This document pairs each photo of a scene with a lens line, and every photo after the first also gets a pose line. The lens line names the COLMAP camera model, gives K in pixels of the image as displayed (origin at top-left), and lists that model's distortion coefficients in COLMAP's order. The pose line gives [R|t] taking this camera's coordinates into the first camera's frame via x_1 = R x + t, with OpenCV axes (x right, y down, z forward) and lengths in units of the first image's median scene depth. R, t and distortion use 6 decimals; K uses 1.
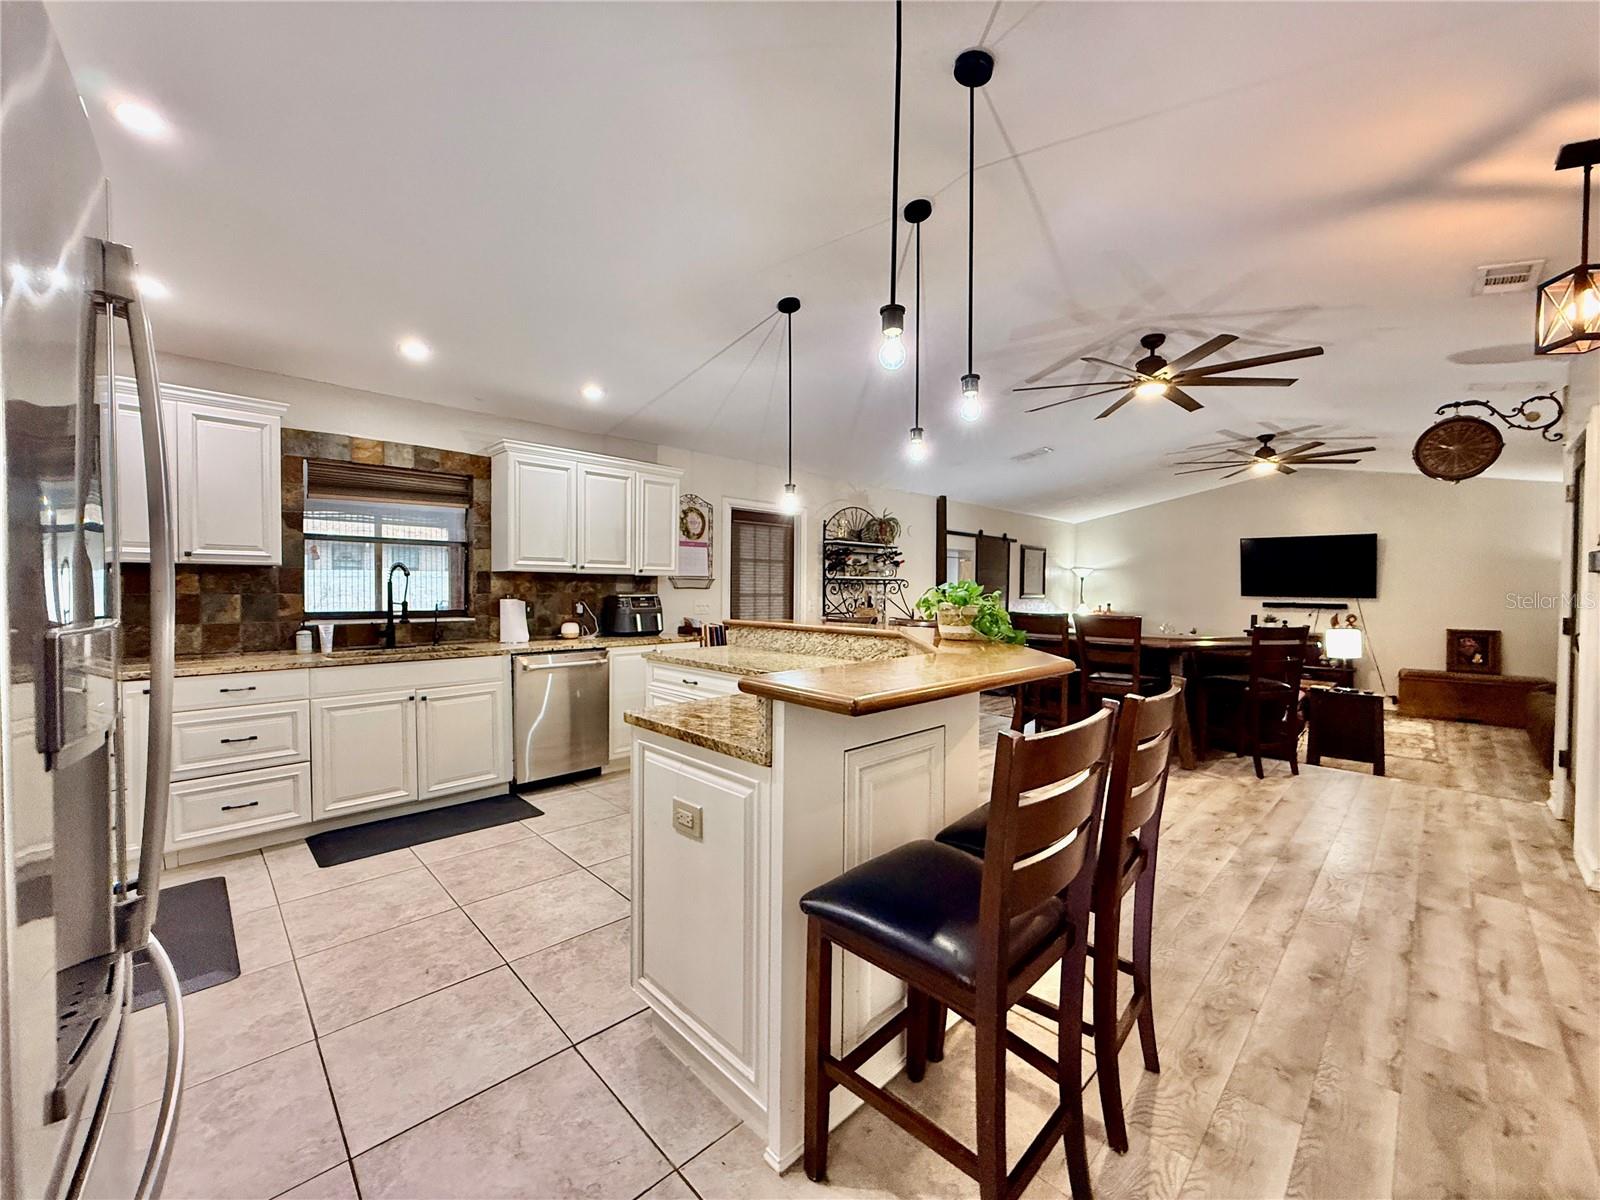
lens RADIAL K [[637.0, 0, 797.4], [0, 637.0, 600.0], [0, 0, 1]] dist [-0.000252, -0.000091]
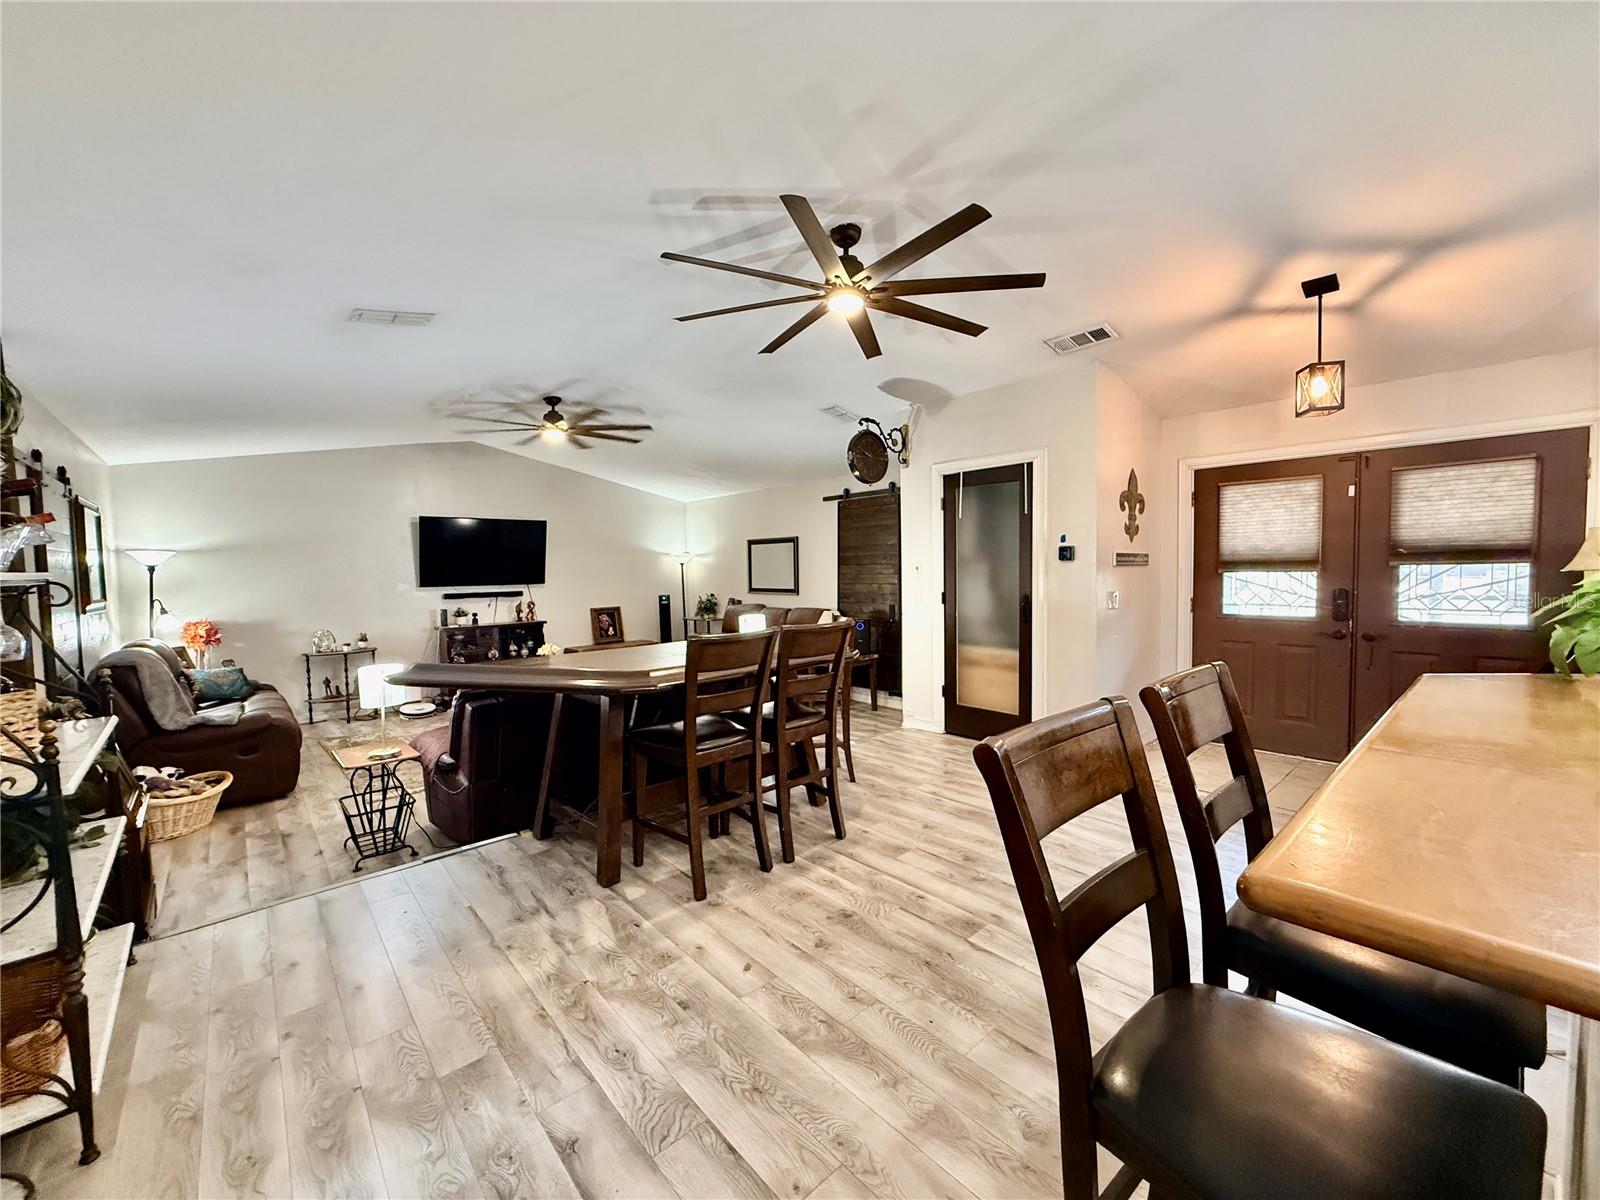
lens RADIAL K [[637.0, 0, 797.4], [0, 637.0, 600.0], [0, 0, 1]] dist [-0.000252, -0.000091]
pose [[0.051712, -0.062722, 0.996690, -0.145778], [0.039471, 0.997374, 0.060717, -0.034832], [-0.997882, 0.036200, 0.054051, 0.817585]]
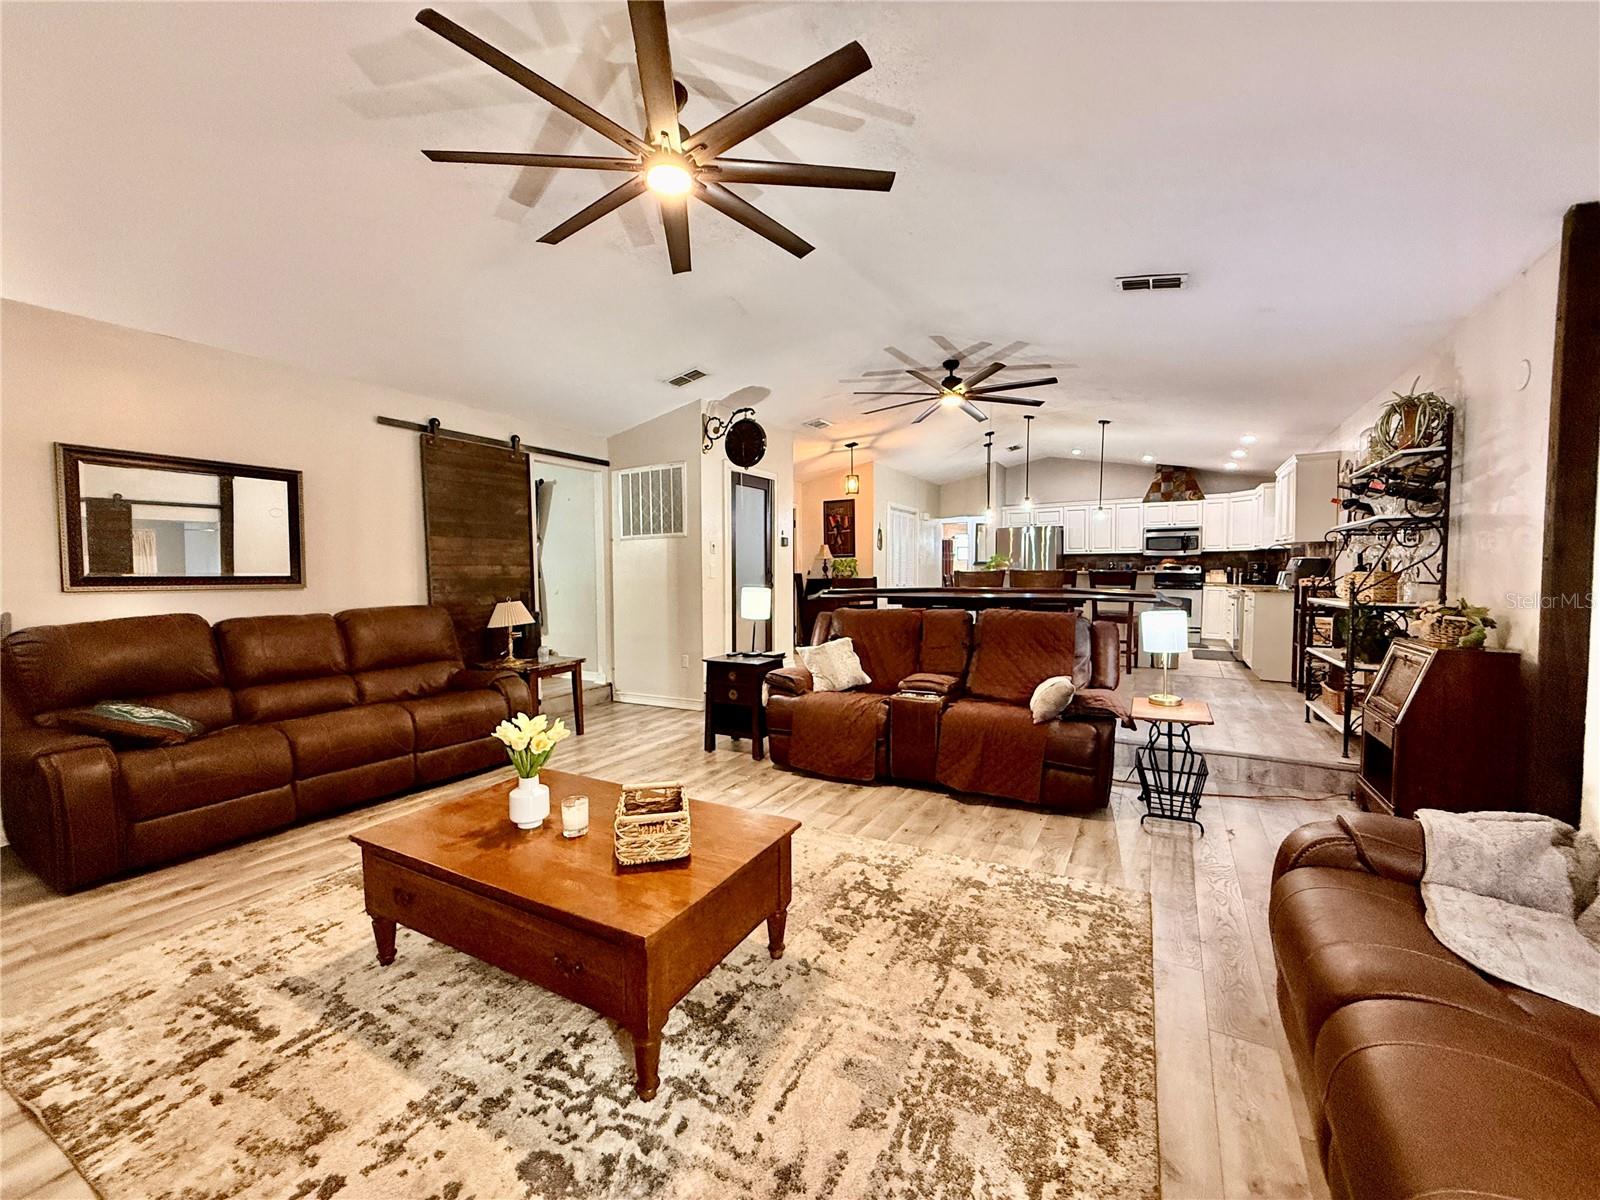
lens RADIAL K [[636.6, 0, 794.7], [0, 636.6, 598.6], [0, 0, 1]] dist [0.000899, 0.000398]
pose [[-0.963821, 0.006943, -0.266461, 0.982365], [-0.008926, 0.998259, 0.058297, 0.008031], [0.266402, 0.058566, -0.962081, 1.770923]]
